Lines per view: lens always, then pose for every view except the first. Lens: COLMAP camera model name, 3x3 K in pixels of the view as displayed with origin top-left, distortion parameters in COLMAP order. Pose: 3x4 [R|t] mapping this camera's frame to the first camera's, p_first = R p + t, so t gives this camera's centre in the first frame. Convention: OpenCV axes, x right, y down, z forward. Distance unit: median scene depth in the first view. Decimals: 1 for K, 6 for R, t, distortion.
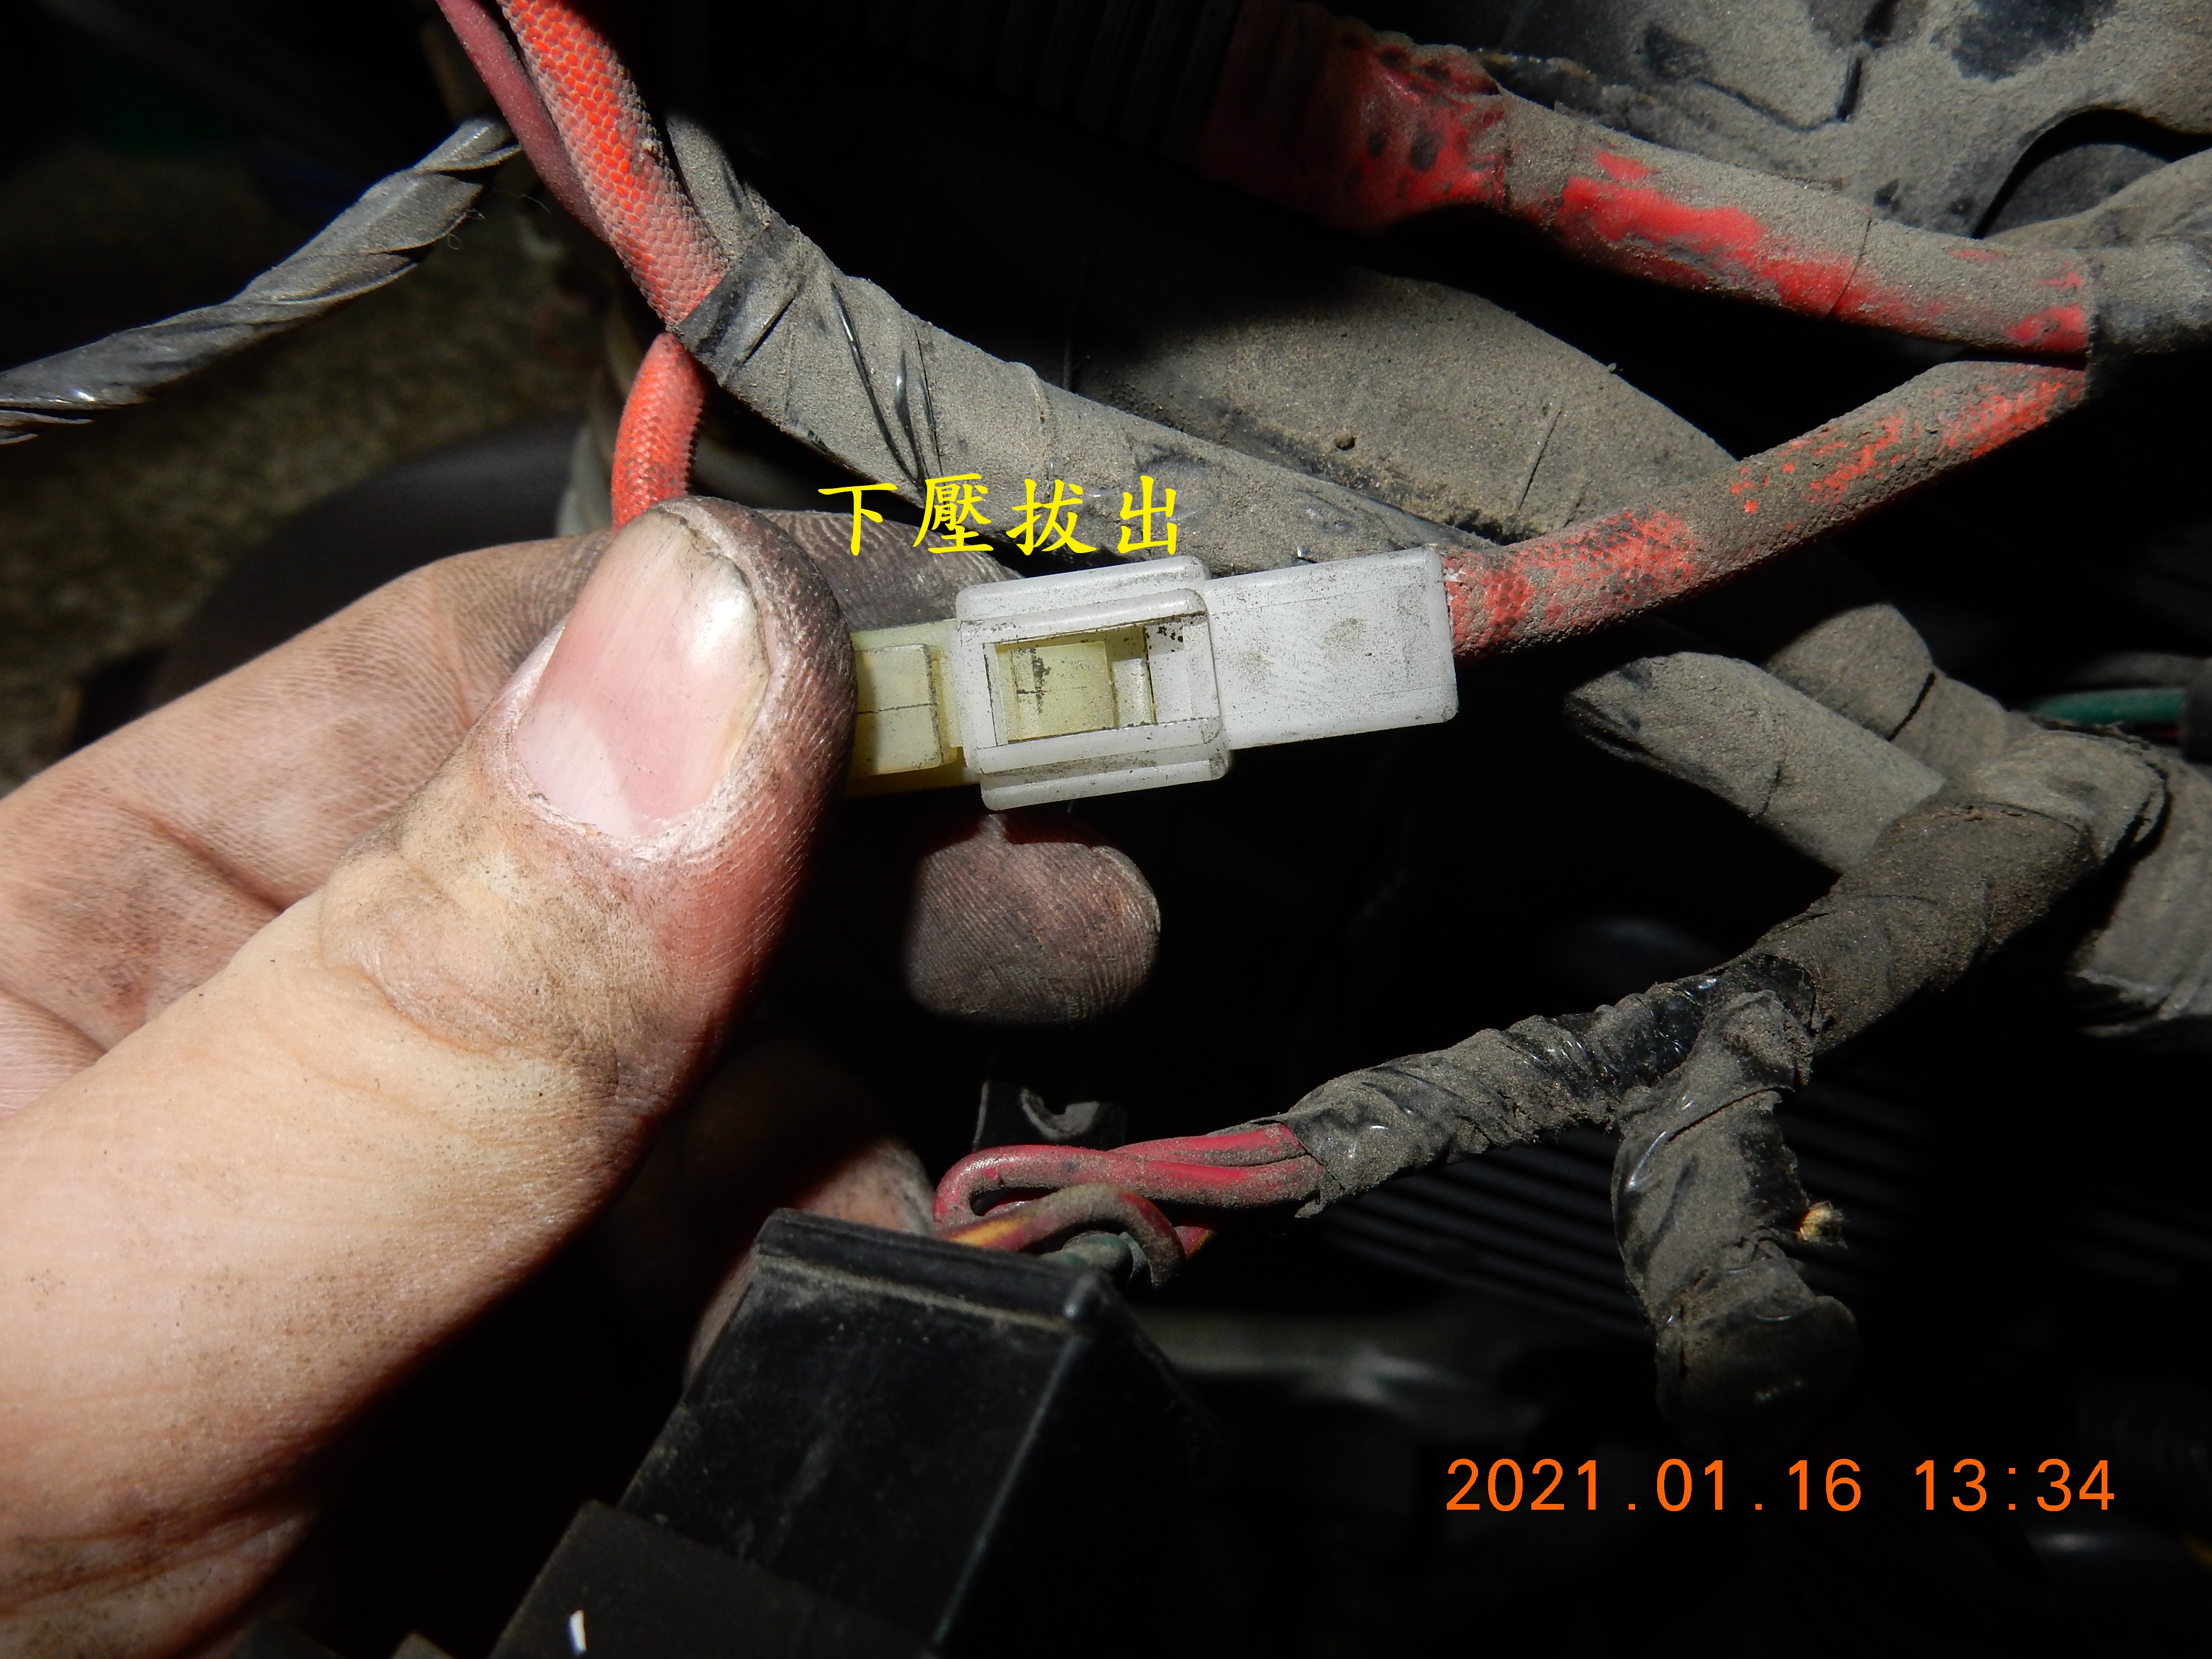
lens RADIAL K [[1650.2, 0, 1104.9], [0, 1650.2, 912.5], [0, 0, 1]] dist [0.051124, -0.056657]
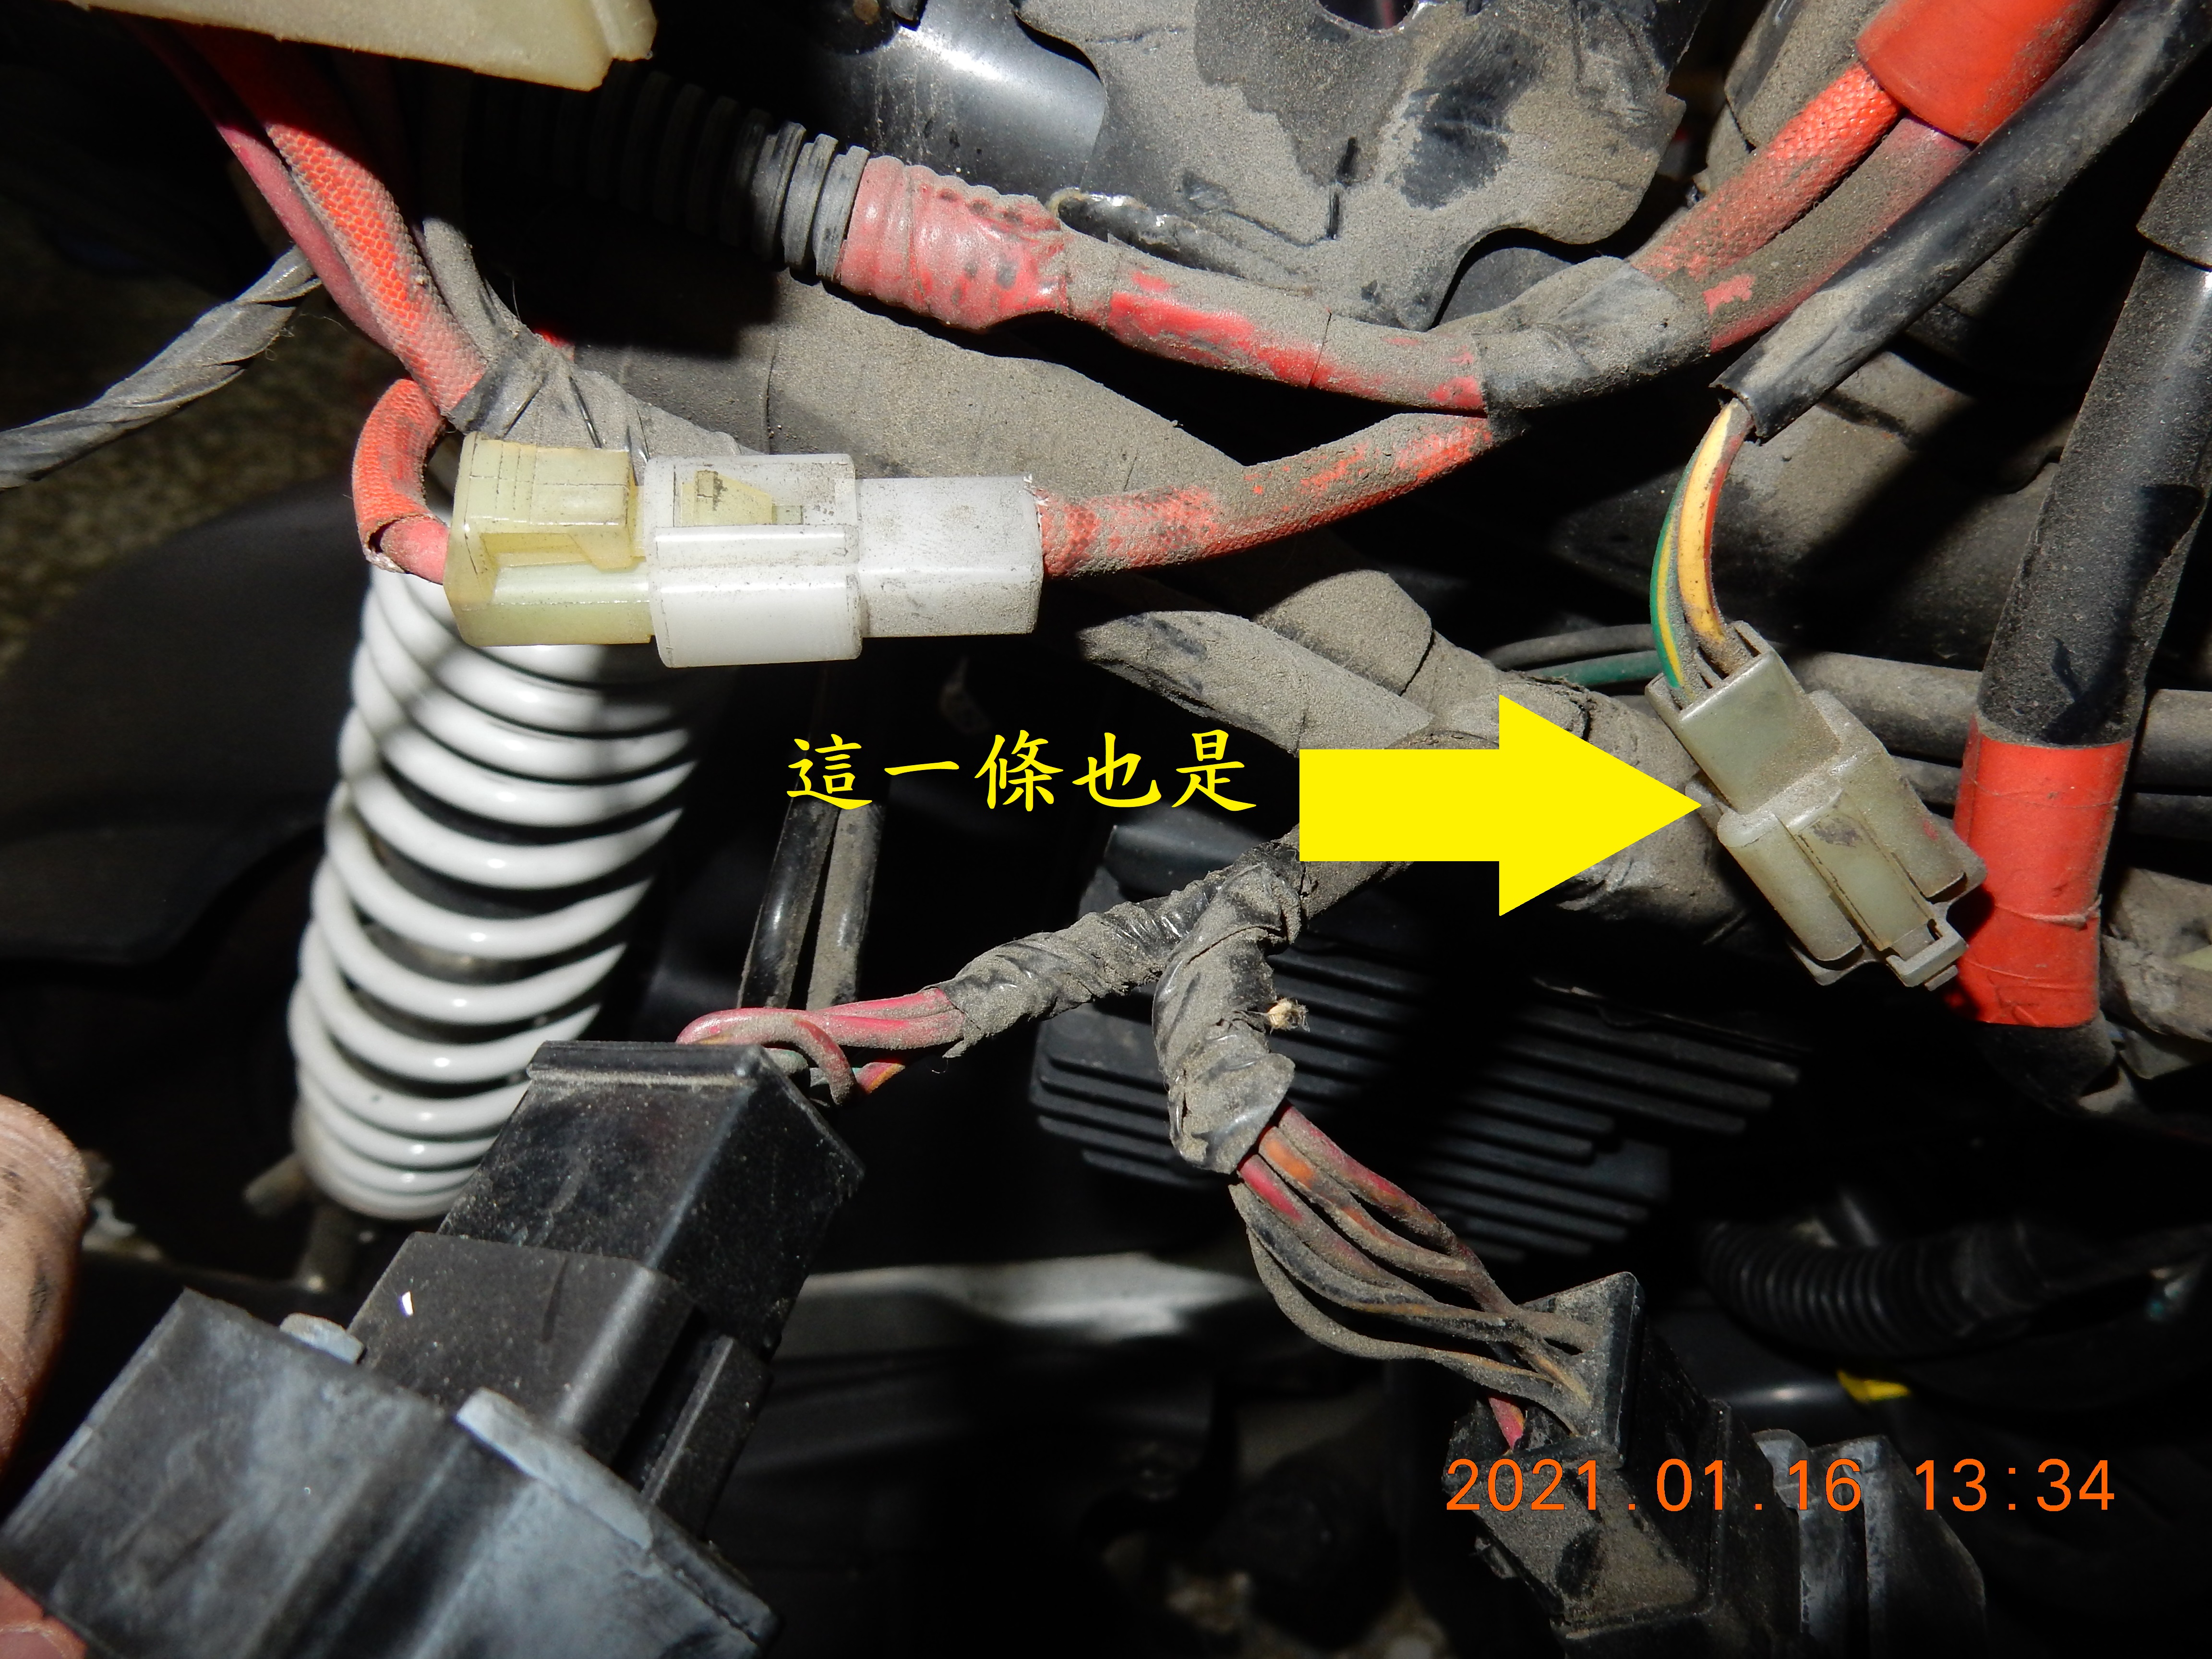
lens RADIAL K [[1696.6, 0, 1096.8], [0, 1696.6, 884.0], [0, 0, 1]] dist [0.051539, -0.090099]
pose [[0.994645, -0.052383, 0.089088, 0.110450], [0.055844, 0.997761, -0.036804, 0.094427], [-0.086961, 0.041582, 0.995344, -0.364818]]
